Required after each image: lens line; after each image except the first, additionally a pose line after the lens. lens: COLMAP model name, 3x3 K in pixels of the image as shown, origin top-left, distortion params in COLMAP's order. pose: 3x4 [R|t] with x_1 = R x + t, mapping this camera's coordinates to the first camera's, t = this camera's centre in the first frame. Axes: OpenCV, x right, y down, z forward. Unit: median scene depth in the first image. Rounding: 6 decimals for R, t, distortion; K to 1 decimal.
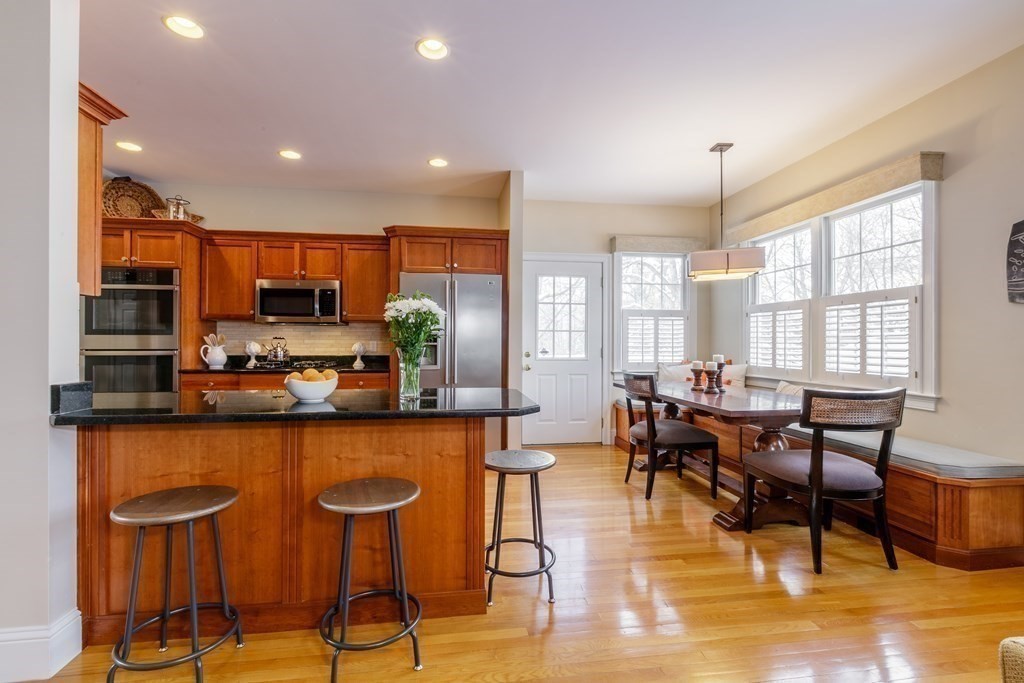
lens RADIAL K [[457.2, 0, 511.6], [0, 457.2, 343.7], [0, 0, 1]] dist [-0.003712, 0.000478]
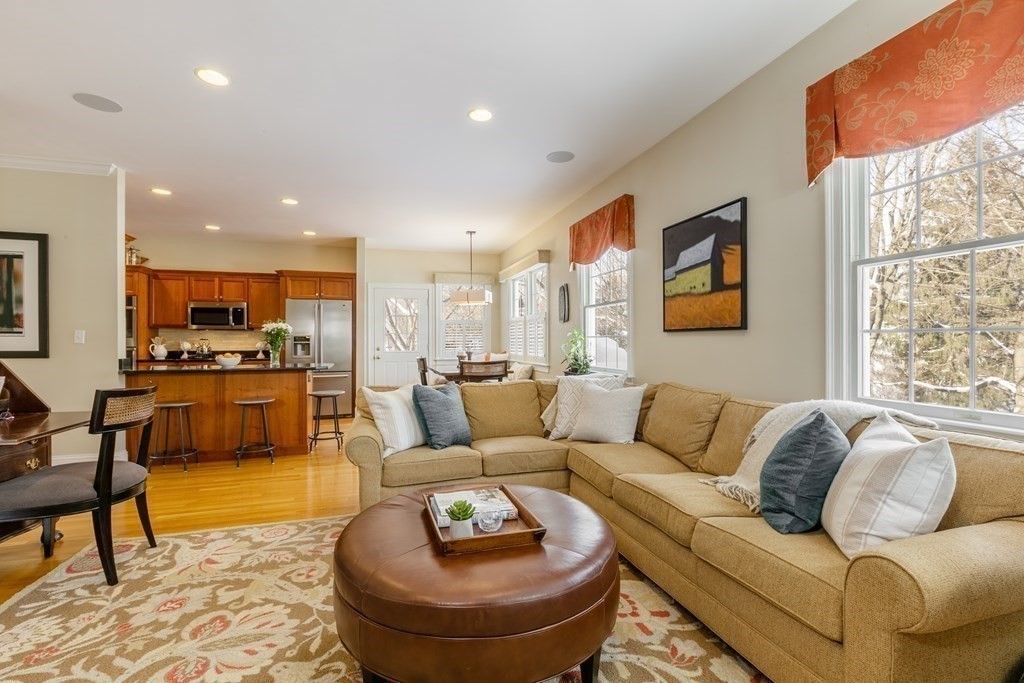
lens RADIAL K [[457.2, 0, 513.7], [0, 457.2, 342.1], [0, 0, 1]] dist [-0.003712, 0.000478]
pose [[0.988677, -0.007487, 0.149875, 0.299491], [0.007372, 0.999972, 0.001321, 0.002855], [-0.149881, -0.000201, 0.988704, -0.698134]]
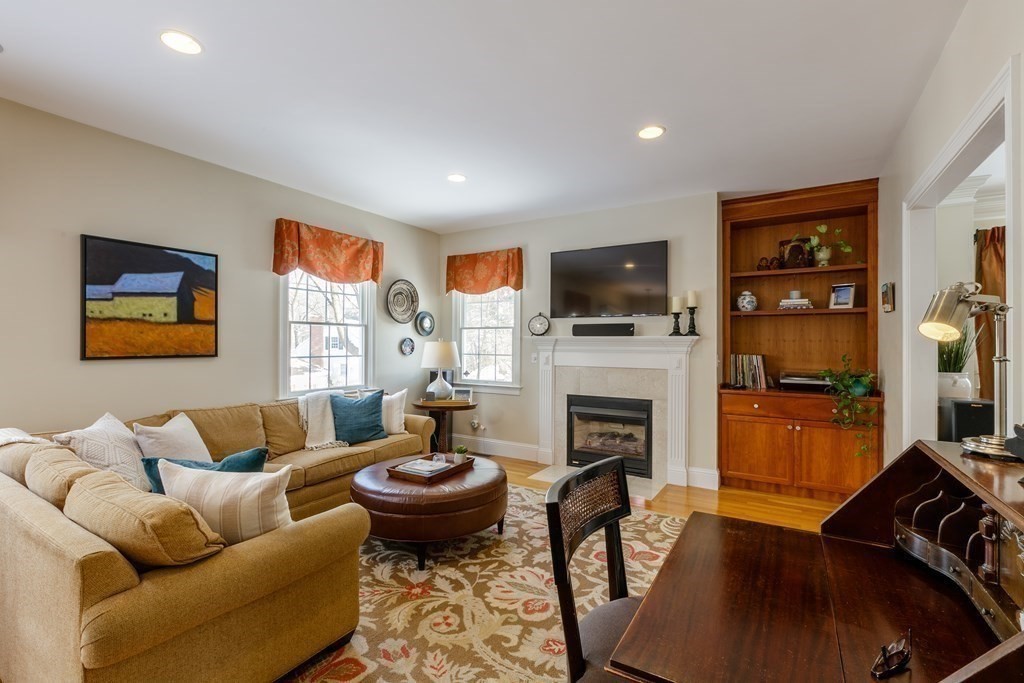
lens RADIAL K [[457.2, 0, 512.2], [0, 457.2, 339.2], [0, 0, 1]] dist [-0.003712, 0.000478]
pose [[-0.772299, -0.003947, 0.635247, -0.796698], [-0.006537, 0.999977, -0.001734, -0.097238], [-0.635226, -0.005492, -0.772307, 1.134535]]
